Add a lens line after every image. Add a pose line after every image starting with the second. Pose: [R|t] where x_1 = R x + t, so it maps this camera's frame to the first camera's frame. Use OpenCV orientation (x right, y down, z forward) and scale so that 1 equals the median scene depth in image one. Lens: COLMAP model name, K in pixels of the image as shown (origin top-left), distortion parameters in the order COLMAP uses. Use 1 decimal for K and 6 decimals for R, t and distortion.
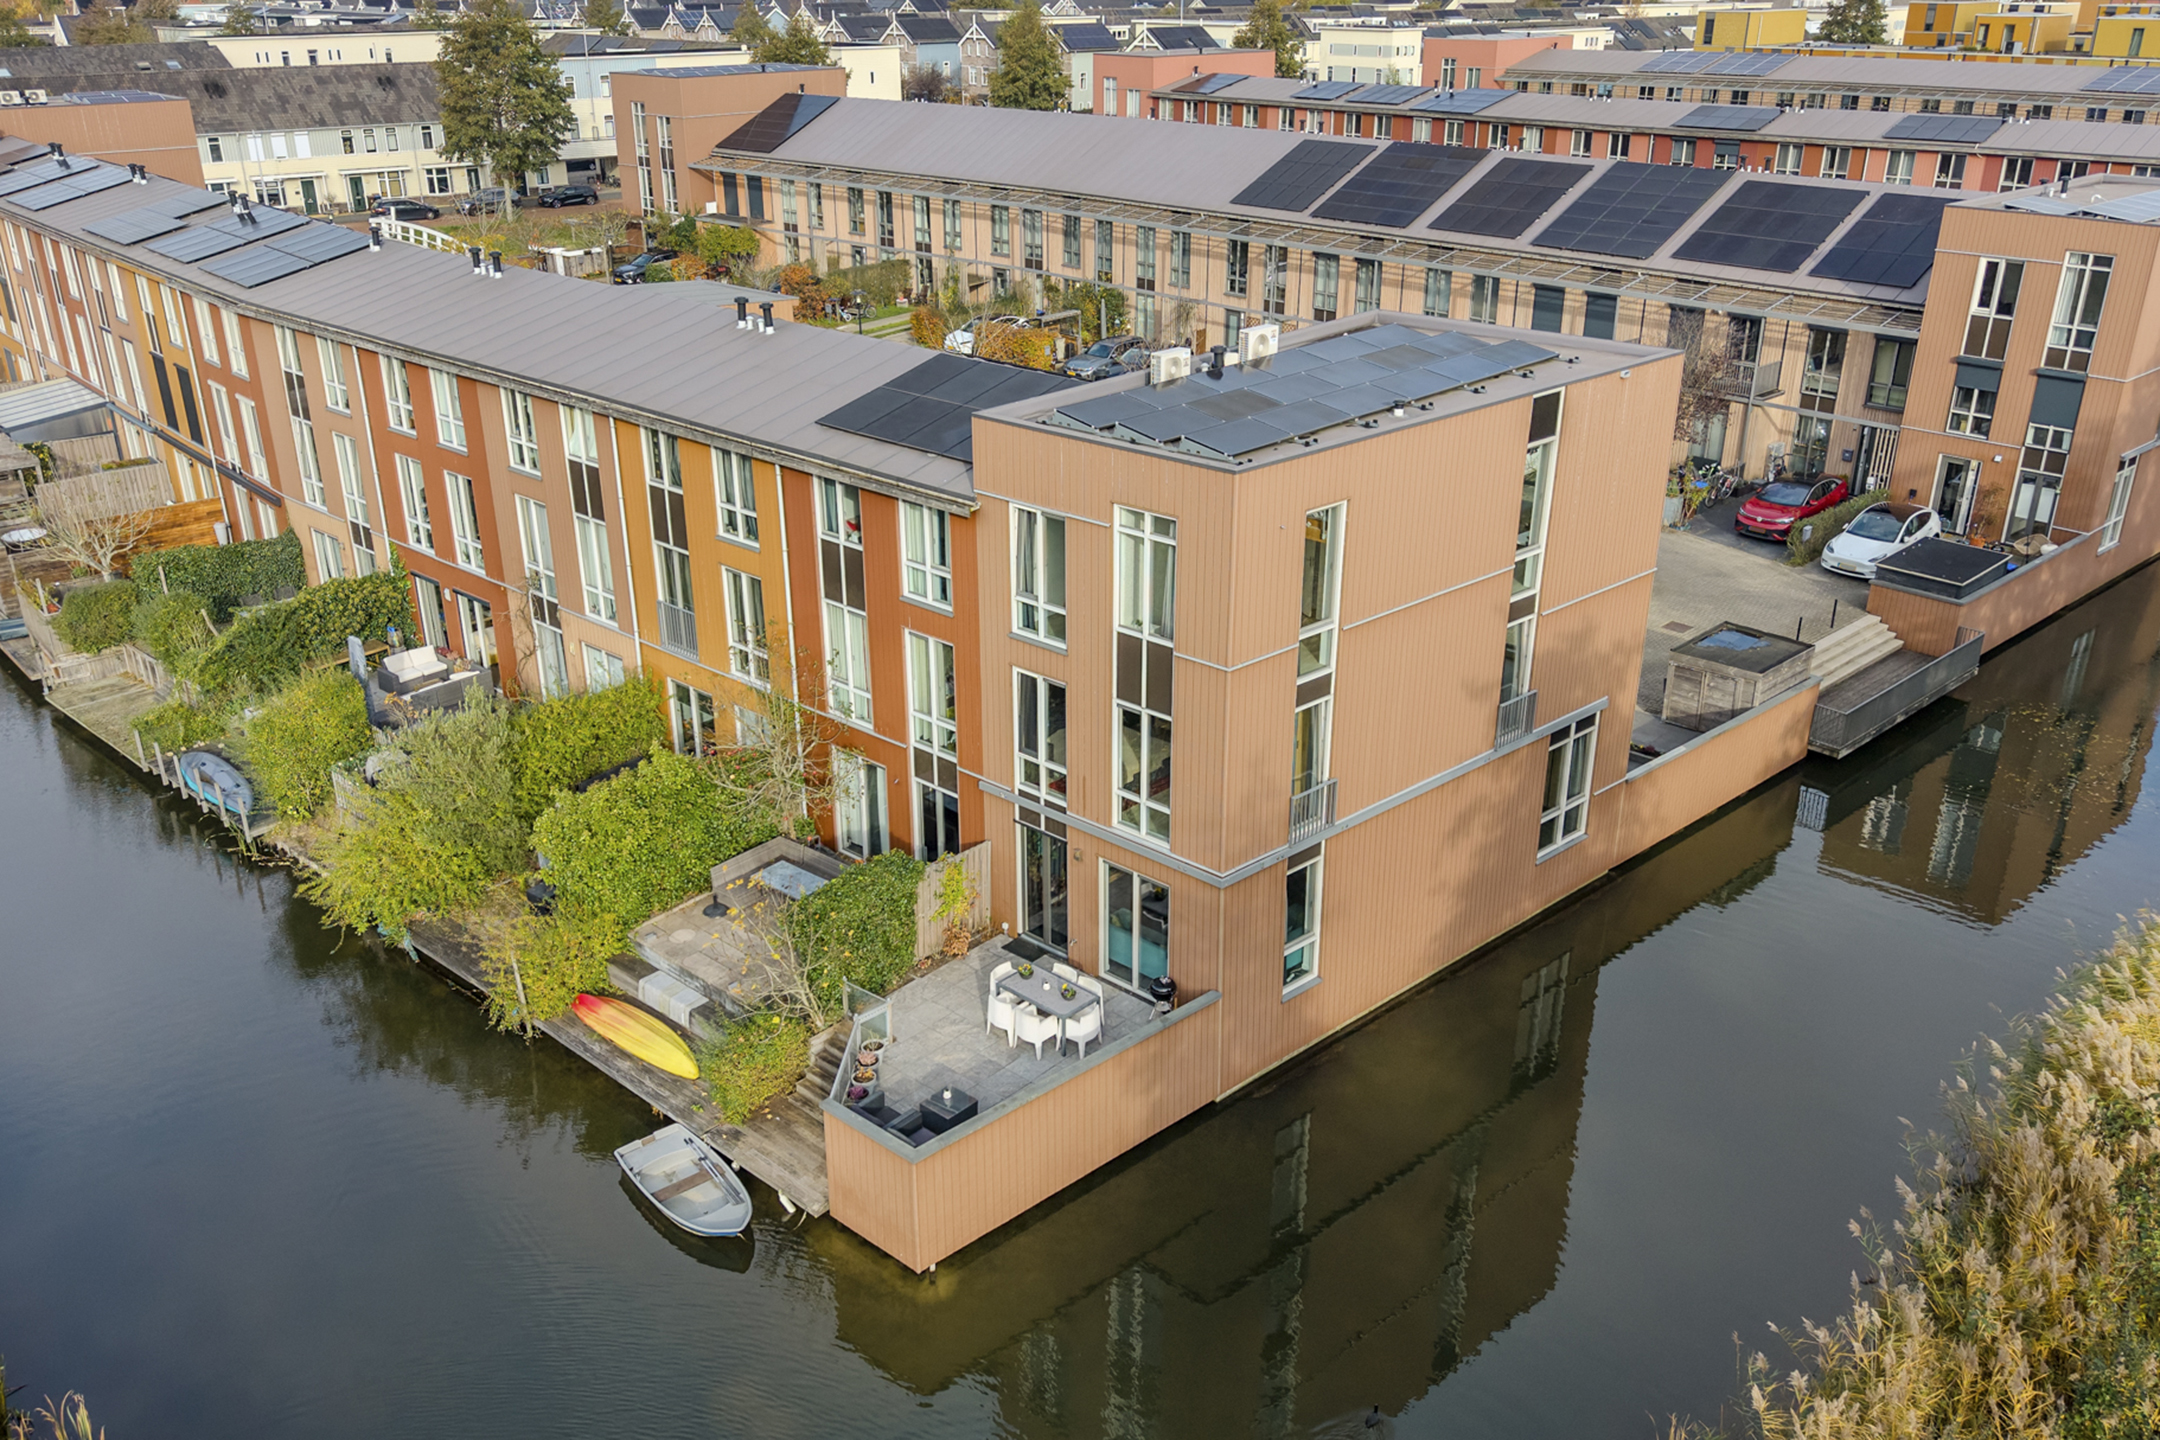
lens RADIAL K [[1724.0, 0, 1091.7], [0, 1724.0, 713.2], [0, 0, 1]] dist [0.072420, -0.115200]
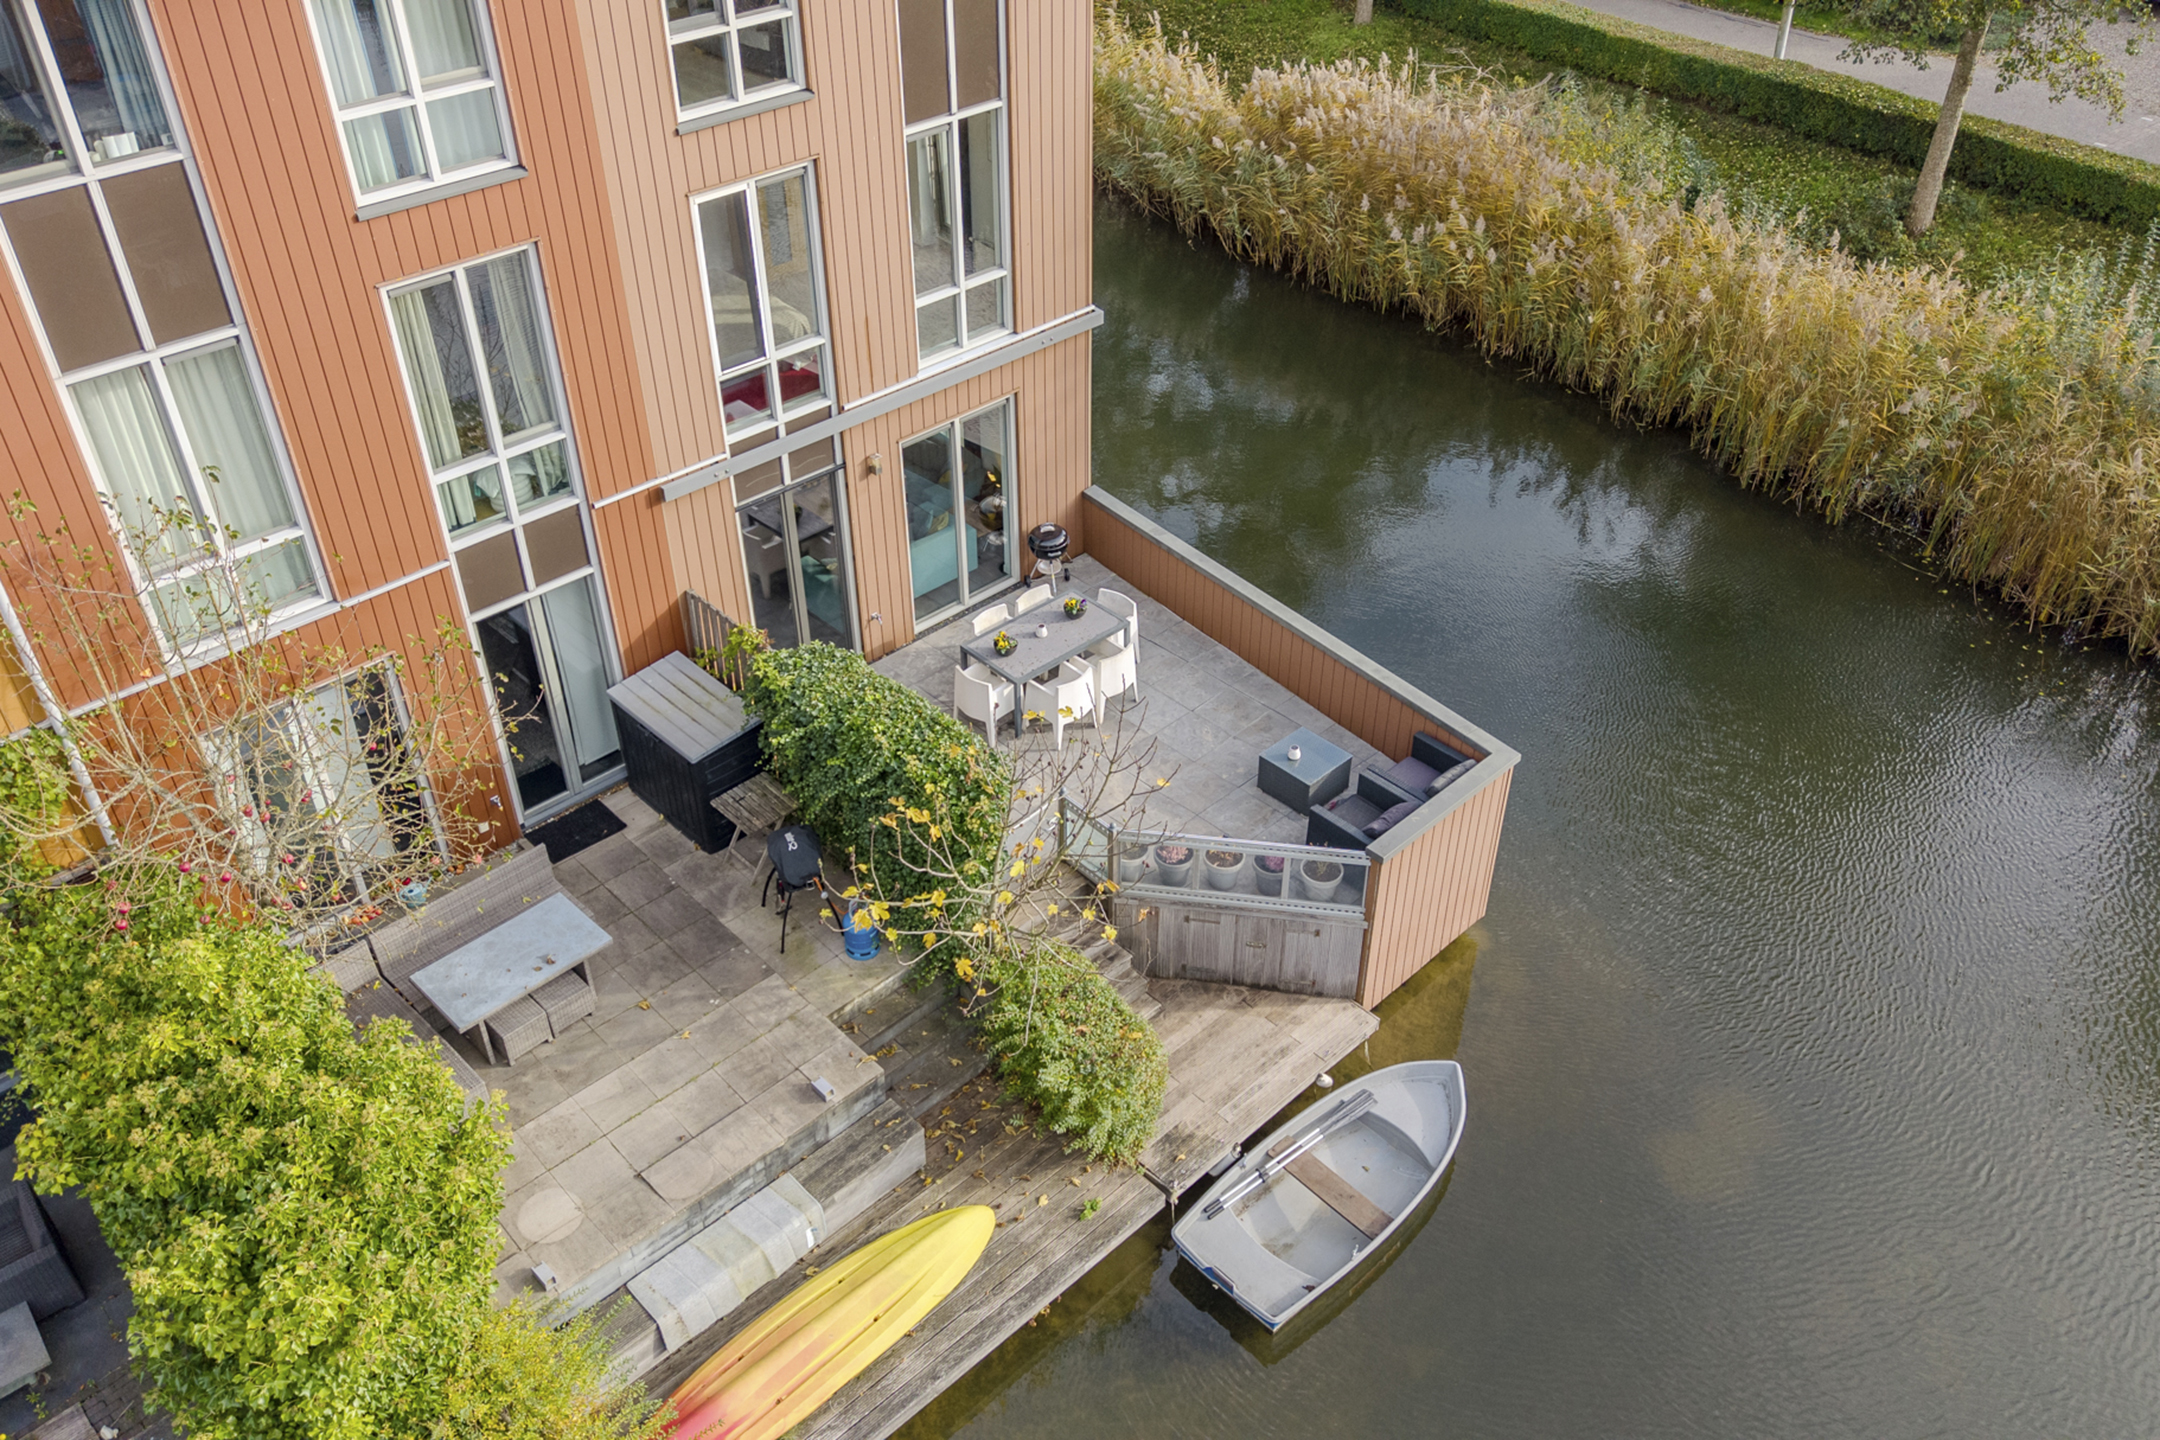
lens RADIAL K [[1707.7, 0, 1093.9], [0, 1707.7, 726.8], [0, 0, 1]] dist [0.064294, -0.103634]
pose [[0.073832, -0.611481, 0.787807, -0.479324], [0.391434, 0.744337, 0.541056, -0.126412], [-0.917240, 0.268427, 0.294310, 0.740709]]
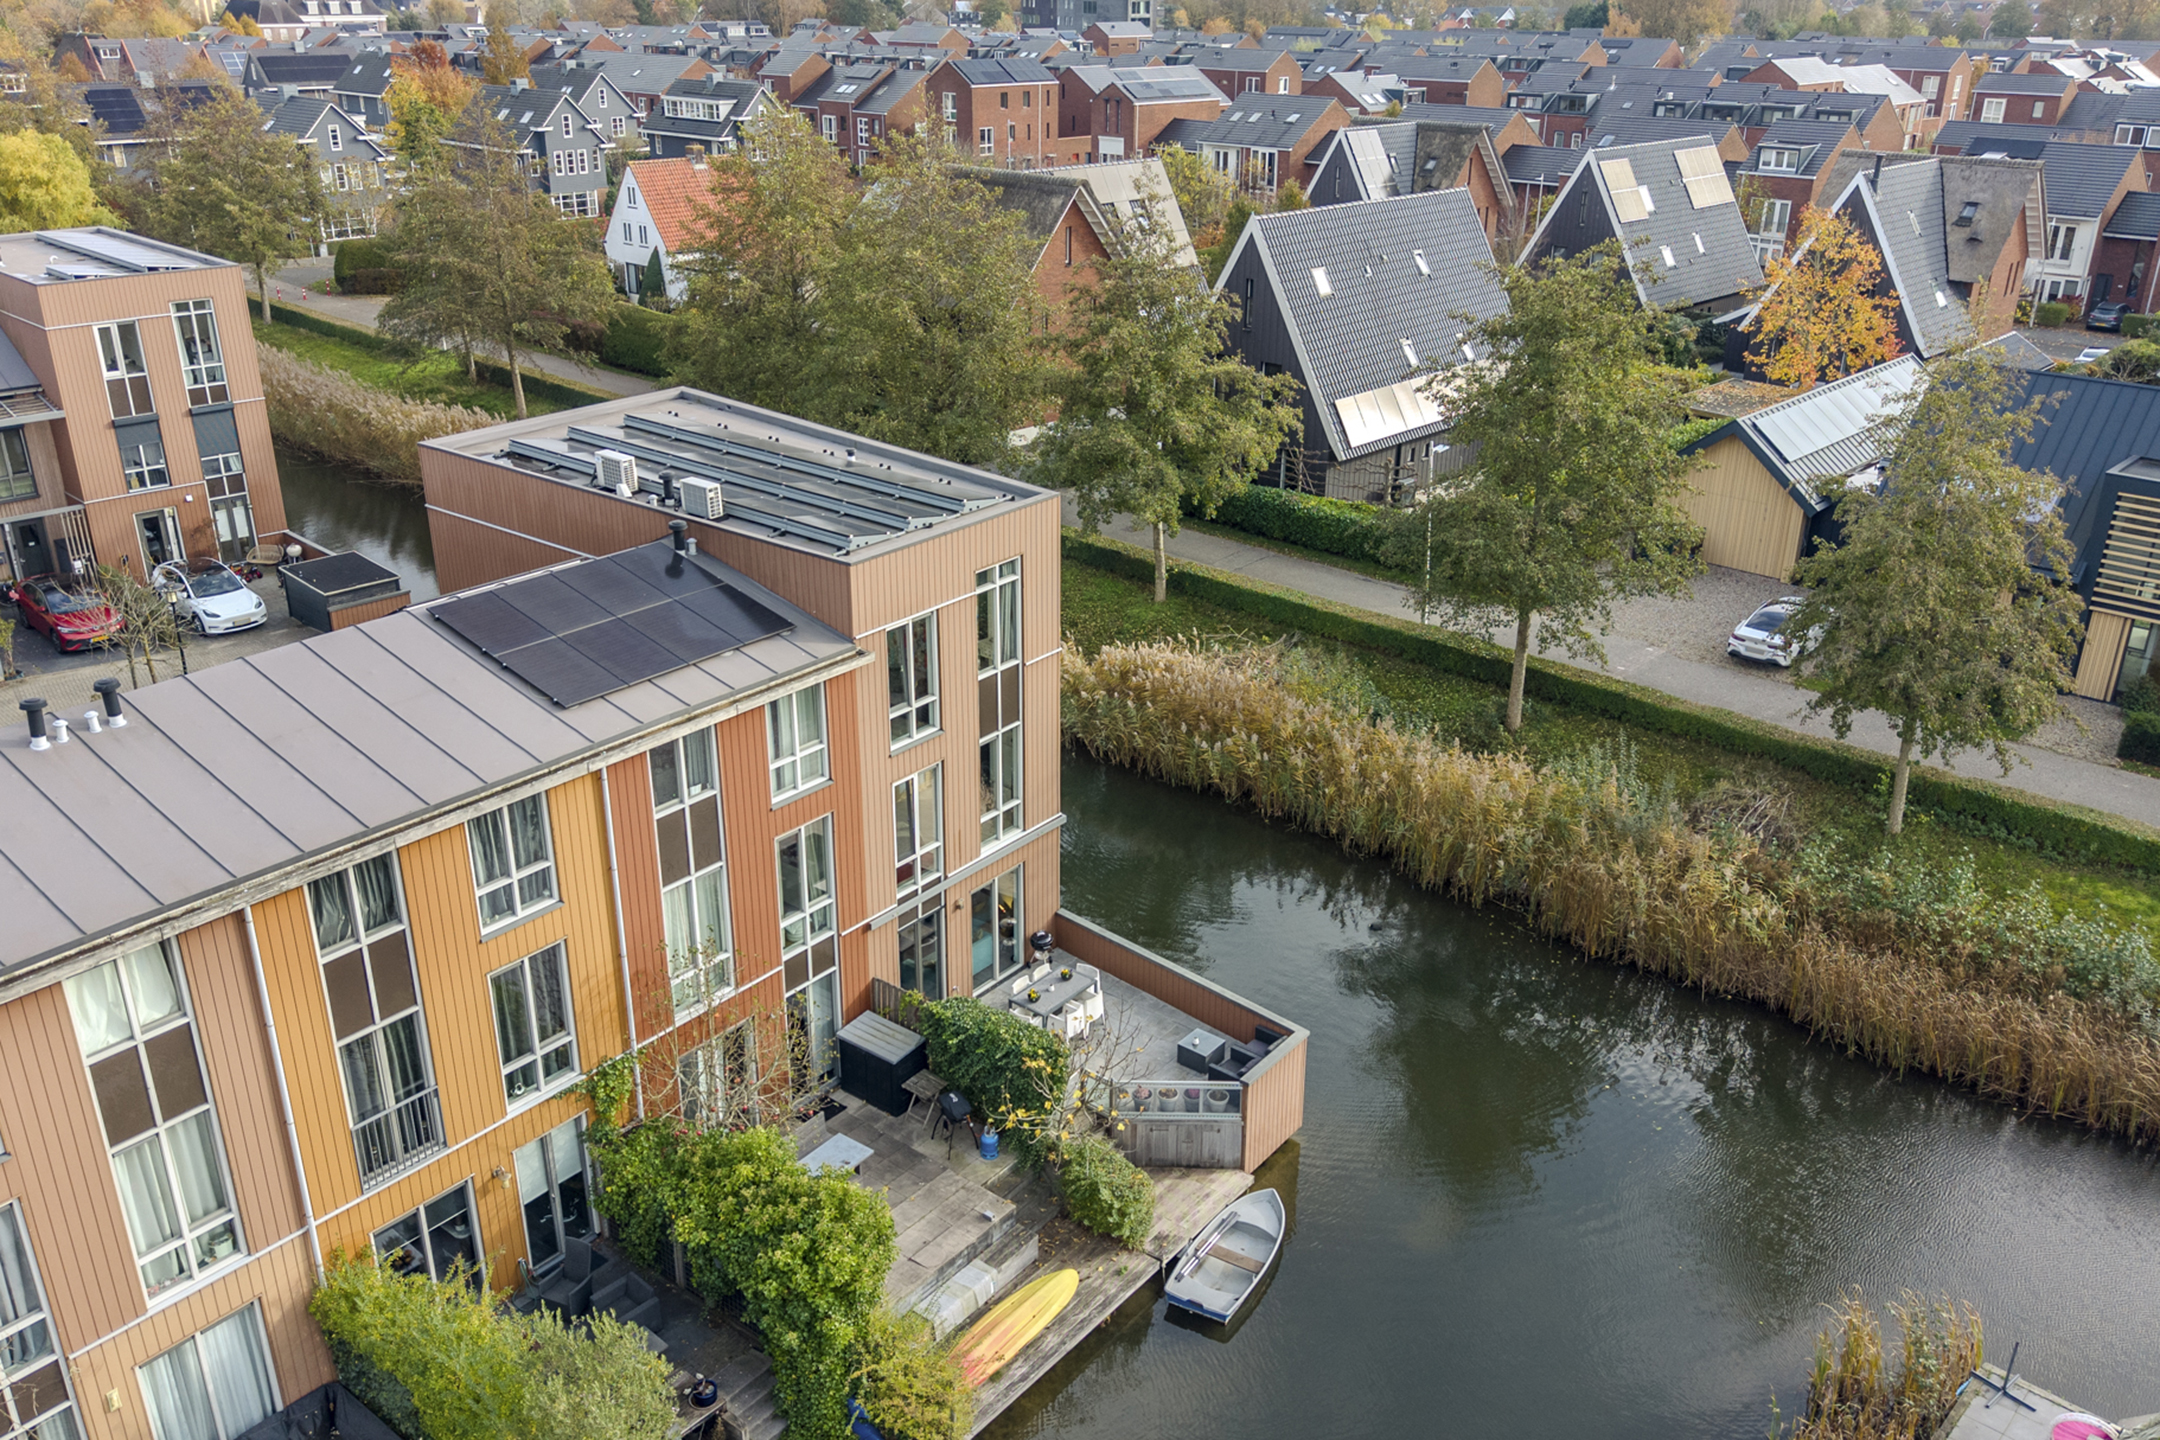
lens RADIAL K [[1724.0, 0, 1091.7], [0, 1724.0, 713.2], [0, 0, 1]] dist [0.072420, -0.115200]
pose [[-0.063800, -0.390011, 0.918597, -0.913280], [0.388415, 0.838189, 0.382849, -0.382171], [-0.919273, 0.381222, 0.098009, 0.724295]]
